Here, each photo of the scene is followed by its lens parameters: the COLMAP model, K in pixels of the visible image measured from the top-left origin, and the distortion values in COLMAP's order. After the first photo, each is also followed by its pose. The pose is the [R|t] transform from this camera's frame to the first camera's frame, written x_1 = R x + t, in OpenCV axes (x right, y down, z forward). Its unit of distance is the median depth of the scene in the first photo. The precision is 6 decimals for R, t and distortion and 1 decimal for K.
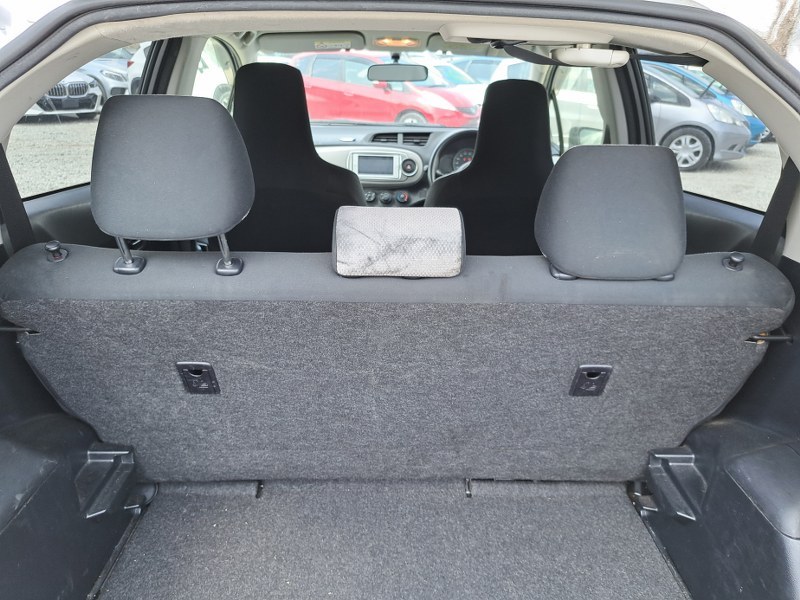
lens RADIAL K [[577.8, 0, 406.0], [0, 577.8, 301.9], [0, 0, 1]] dist [0.016203, 0.003512]
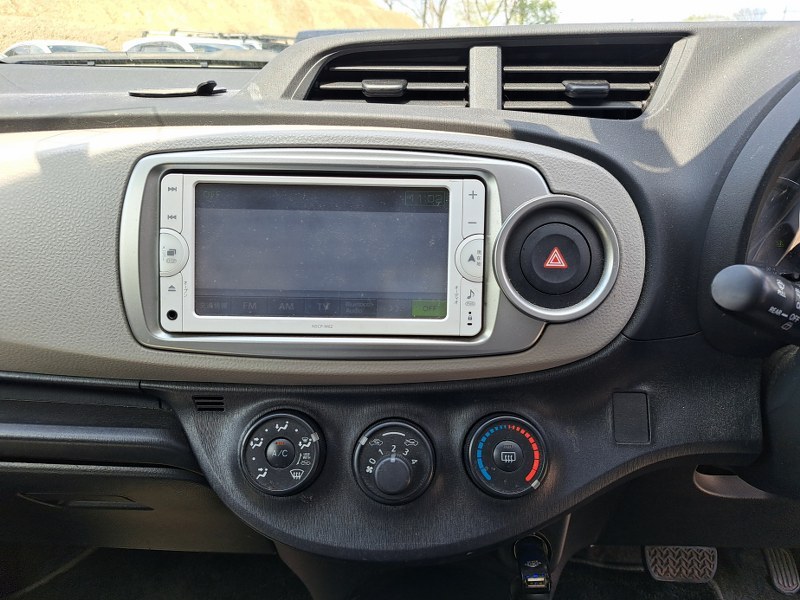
lens RADIAL K [[577.8, 0, 397.8], [0, 577.8, 294.7], [0, 0, 1]] dist [0.016203, 0.003512]
pose [[0.998347, -0.003029, -0.057392, -0.025474], [0.000987, 0.999367, -0.035573, -0.219357], [0.057464, 0.035457, 0.997718, 0.854357]]
